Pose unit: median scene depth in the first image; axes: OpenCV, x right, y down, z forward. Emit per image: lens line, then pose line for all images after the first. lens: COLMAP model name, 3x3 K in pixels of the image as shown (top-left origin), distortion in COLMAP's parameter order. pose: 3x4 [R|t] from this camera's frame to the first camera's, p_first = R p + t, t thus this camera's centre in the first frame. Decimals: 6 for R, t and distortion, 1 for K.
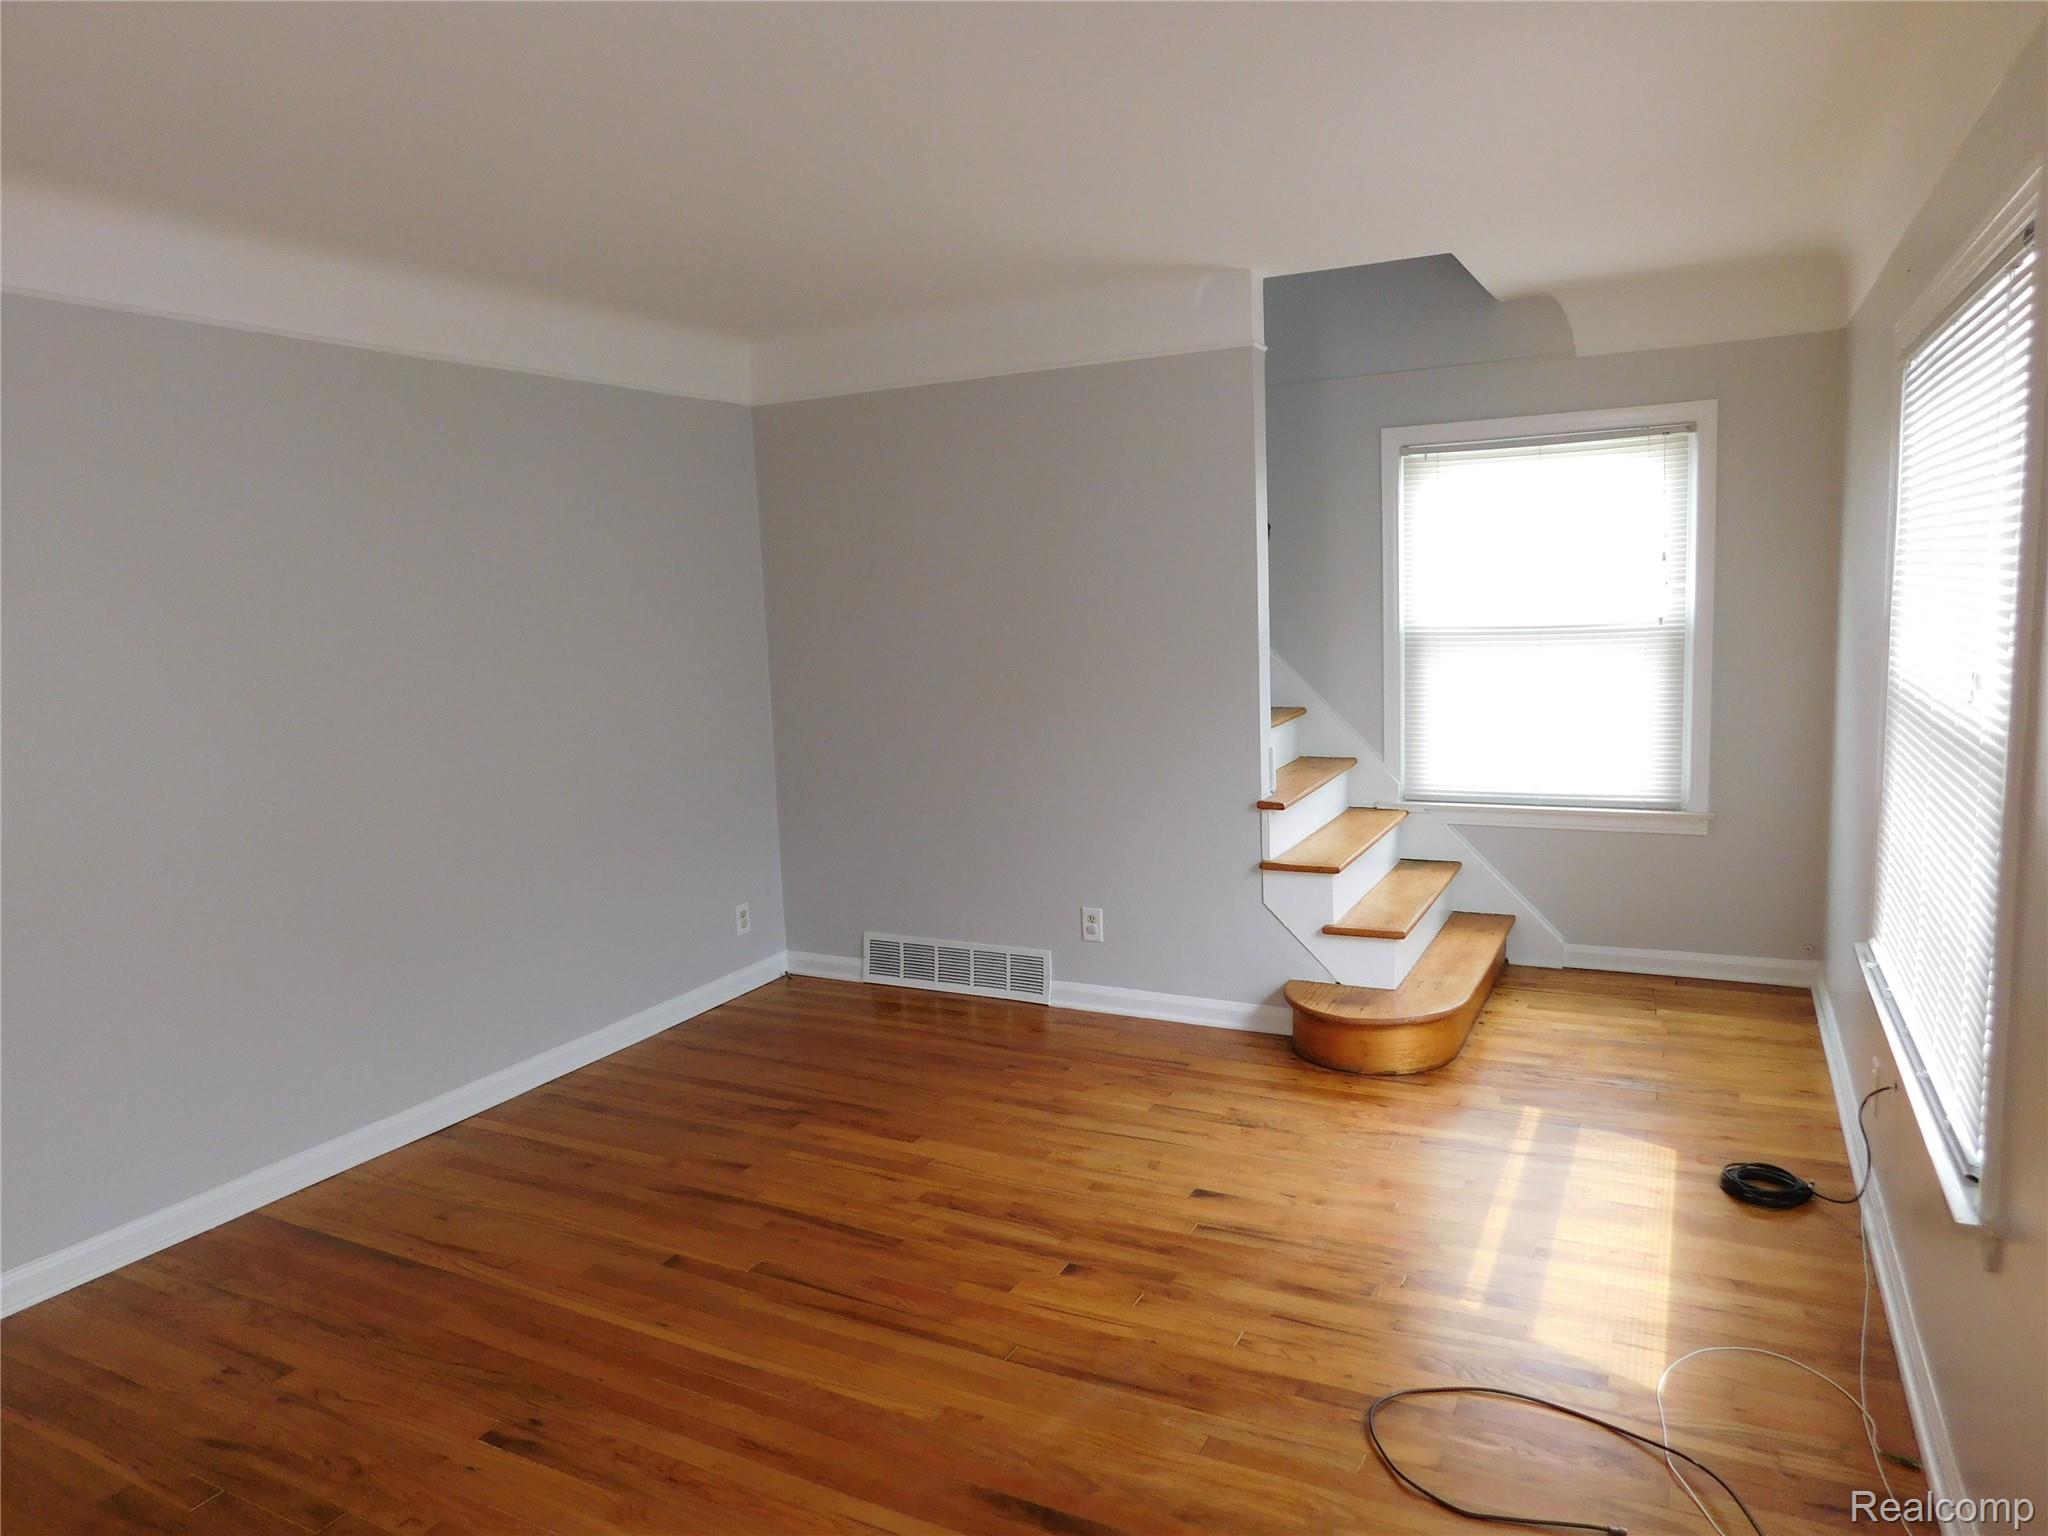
lens RADIAL K [[1343.0, 0, 1018.0], [0, 1343.0, 761.6], [0, 0, 1]] dist [-0.068916, 0.058622]
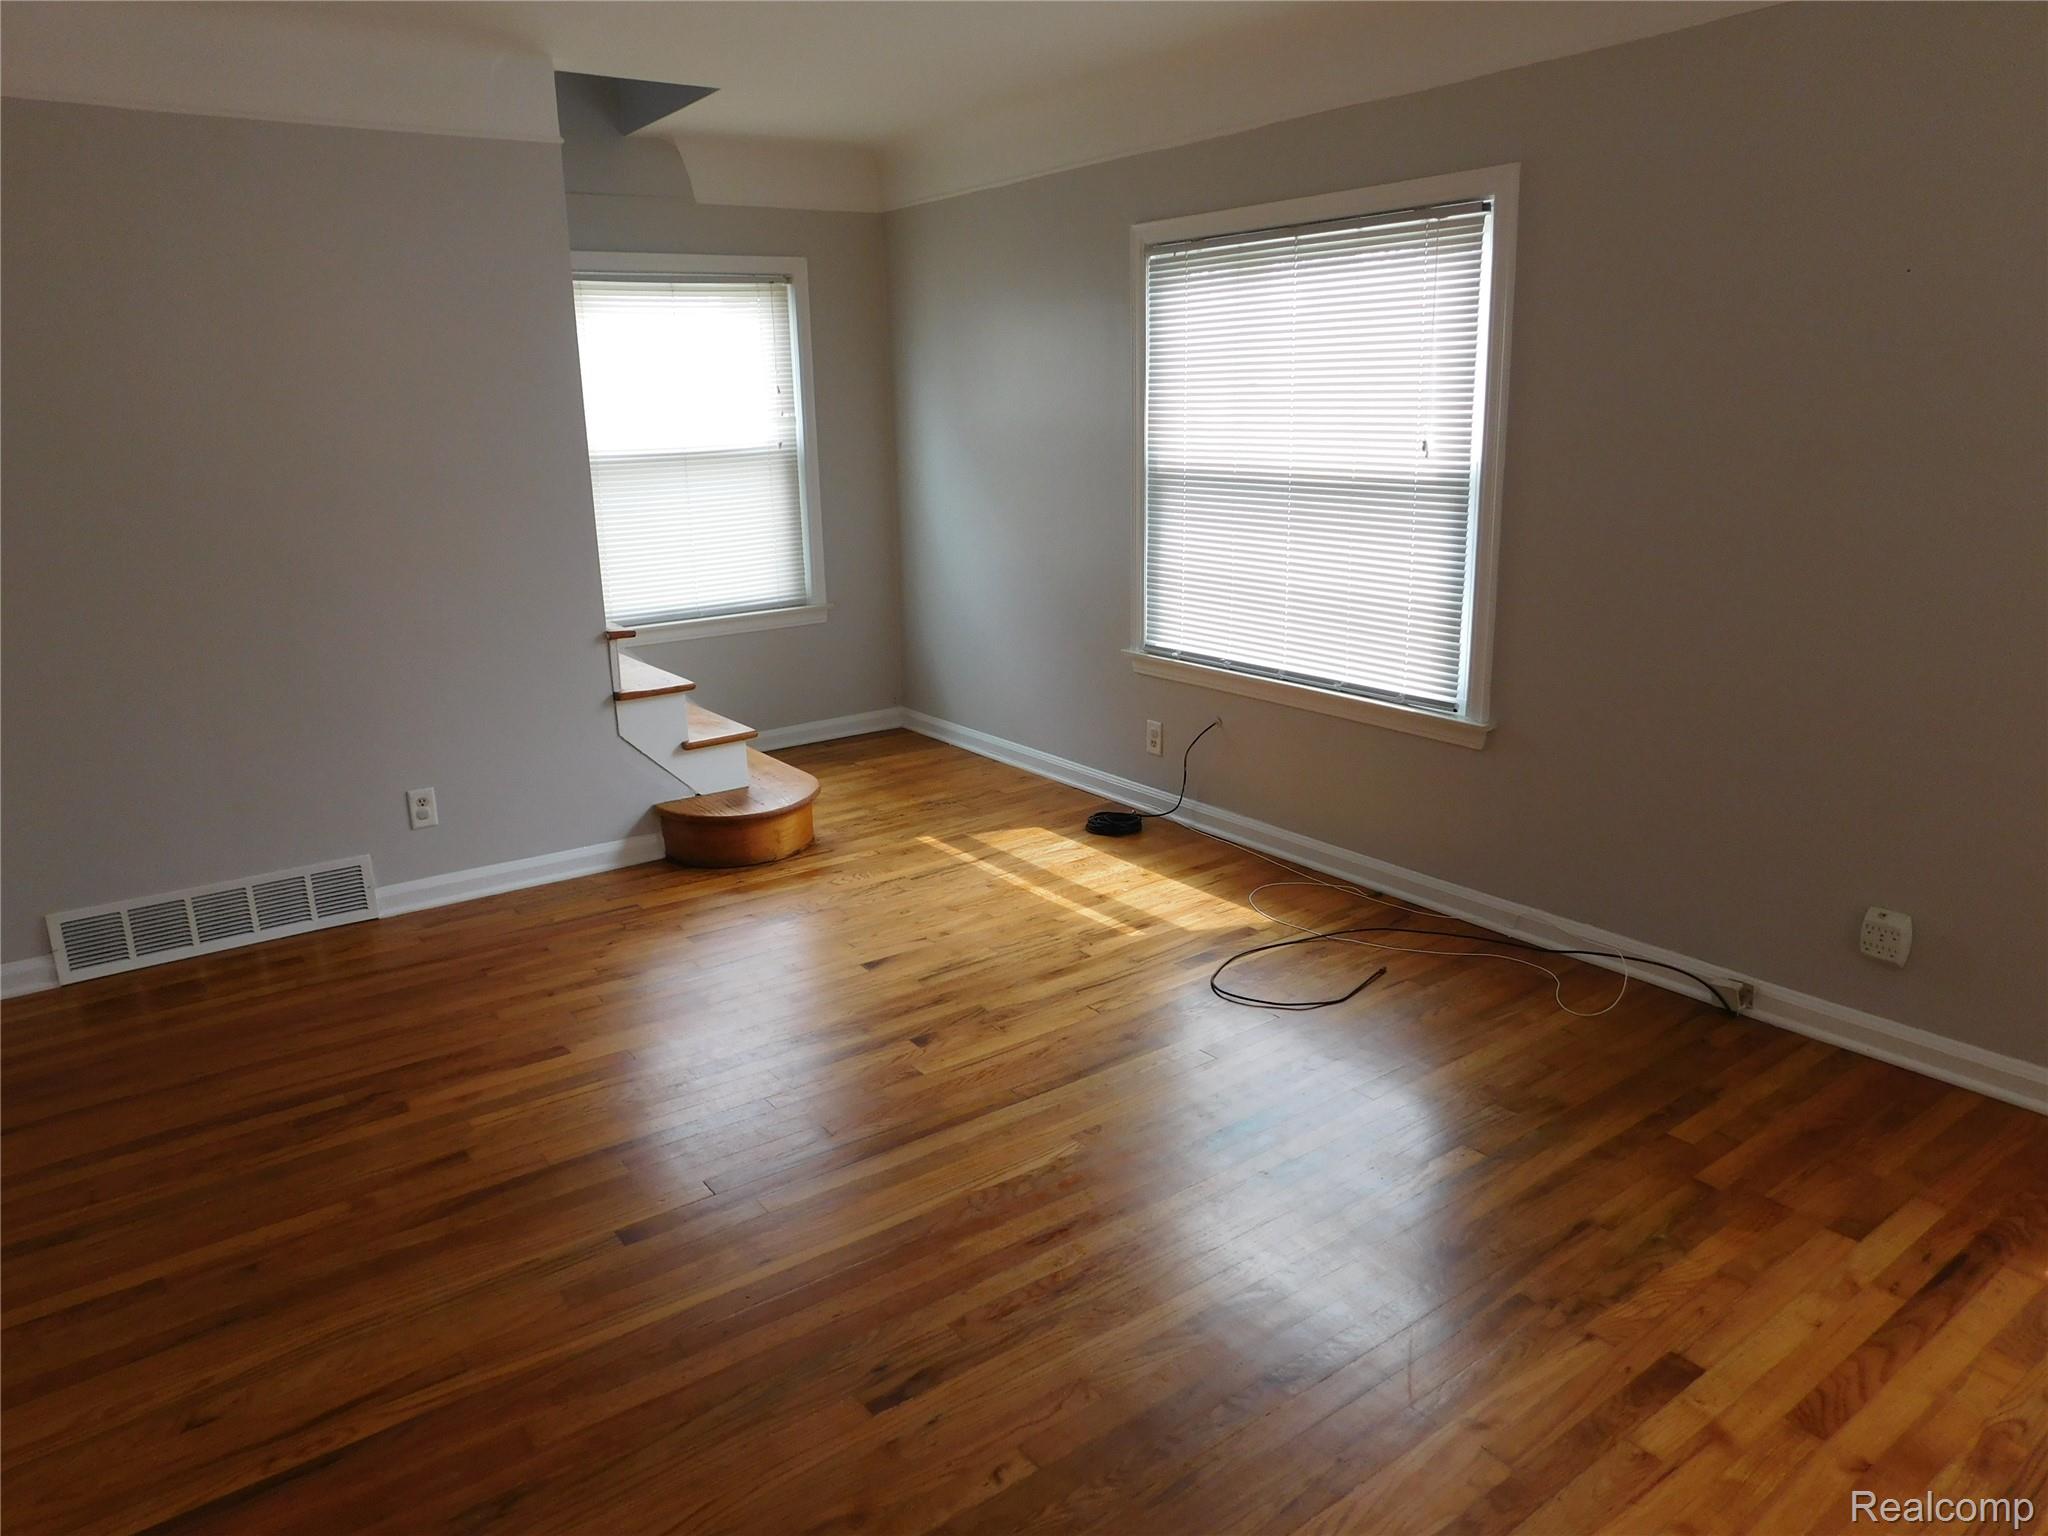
lens RADIAL K [[1343.0, 0, 1018.0], [0, 1343.0, 761.6], [0, 0, 1]] dist [-0.068916, 0.058622]
pose [[0.451210, -0.202830, 0.869062, -0.546979], [0.119222, 0.978800, 0.166542, -0.003940], [-0.884418, 0.028466, 0.465827, 0.288916]]
